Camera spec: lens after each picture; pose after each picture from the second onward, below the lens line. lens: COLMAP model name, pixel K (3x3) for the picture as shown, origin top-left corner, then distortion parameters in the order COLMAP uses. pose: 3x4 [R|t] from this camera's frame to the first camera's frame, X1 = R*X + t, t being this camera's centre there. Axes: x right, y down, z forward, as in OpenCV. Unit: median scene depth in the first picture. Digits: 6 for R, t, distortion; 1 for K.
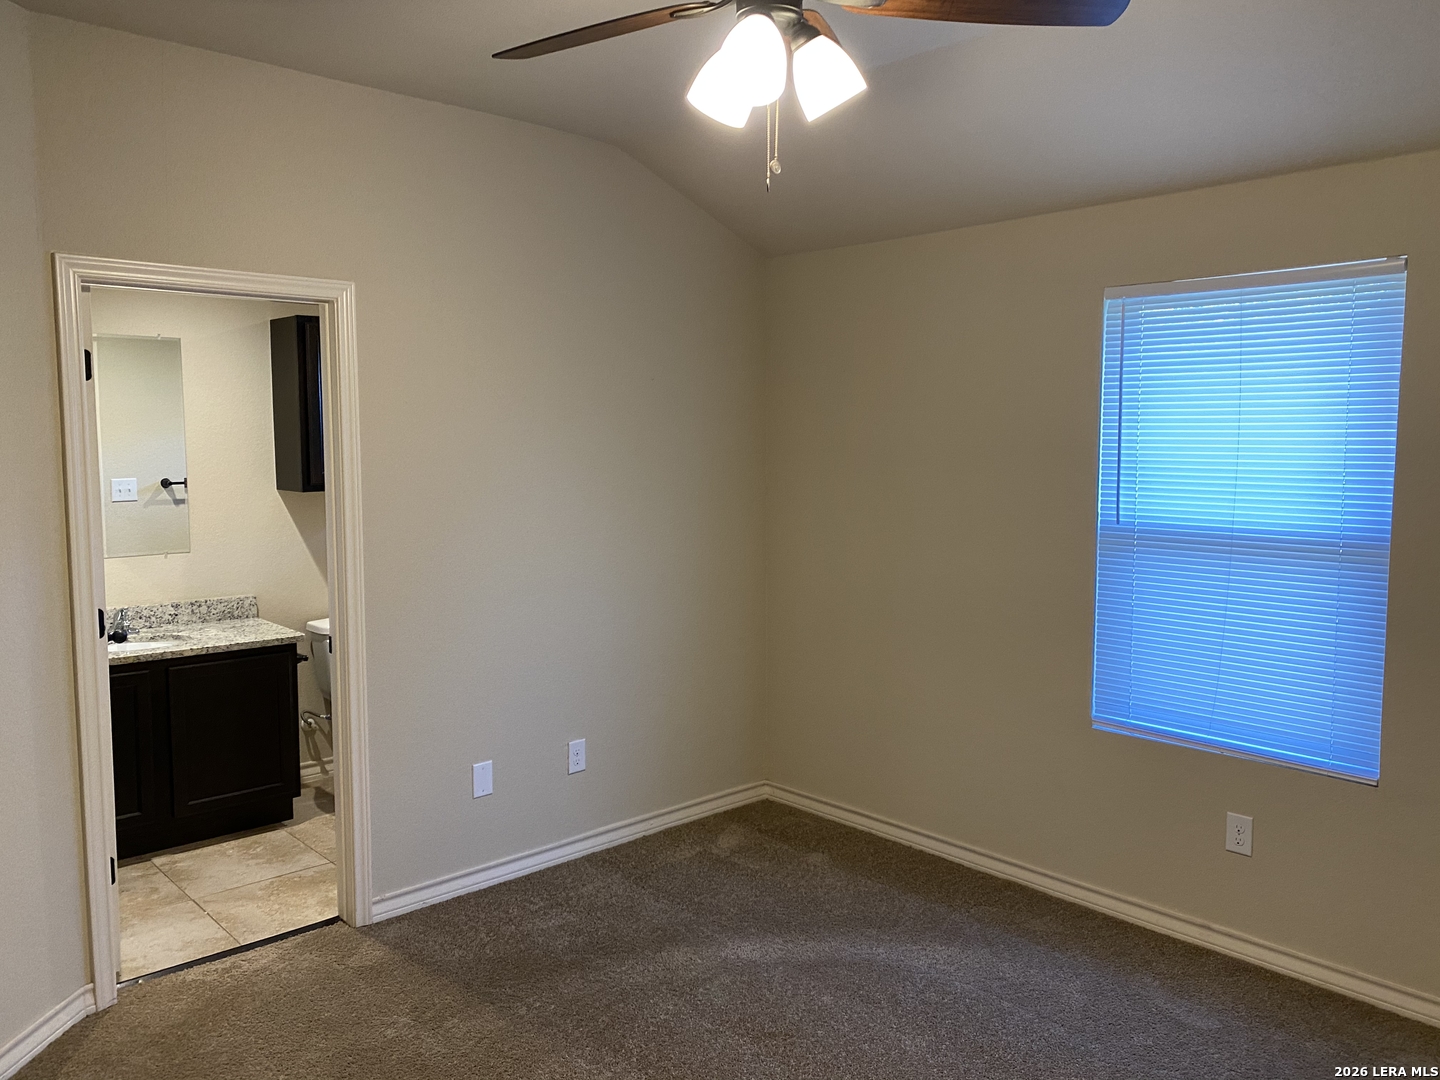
lens RADIAL K [[1087.2, 0, 721.2], [0, 1087.2, 542.7], [0, 0, 1]] dist [-0.031040, 0.000624]
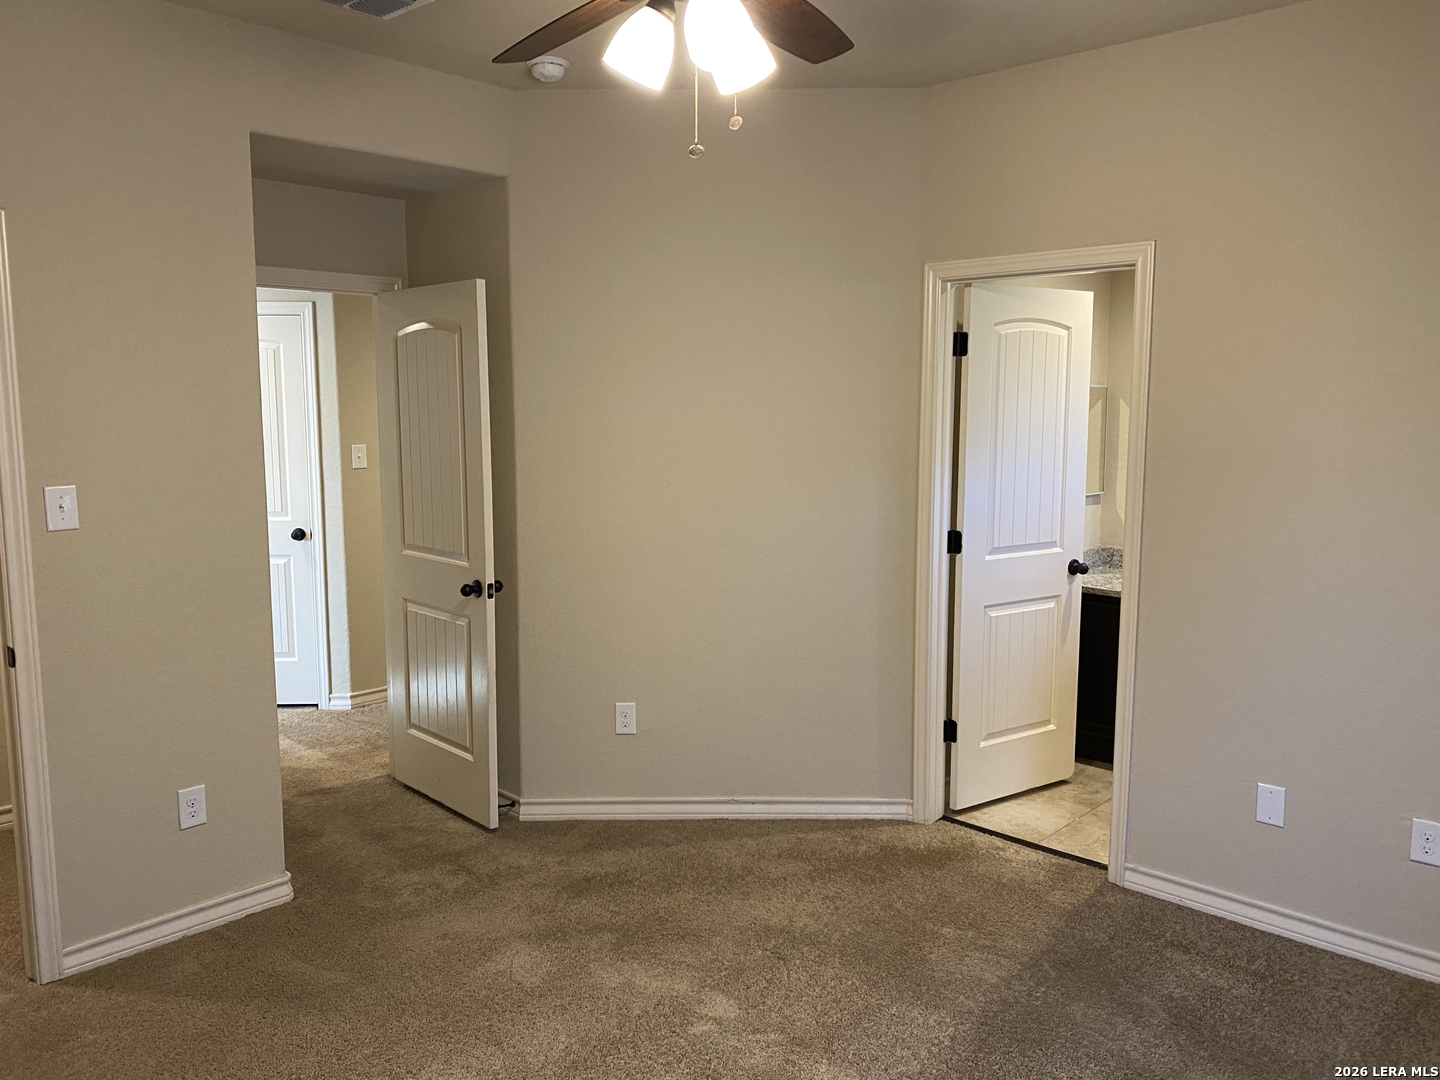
lens RADIAL K [[1087.2, 0, 720.0], [0, 1087.2, 539.6], [0, 0, 1]] dist [-0.031040, 0.000624]
pose [[0.035095, 0.122076, -0.991900, 0.299014], [-0.093534, 0.988556, 0.118355, -0.023532], [0.994997, 0.088623, 0.046112, 0.269263]]
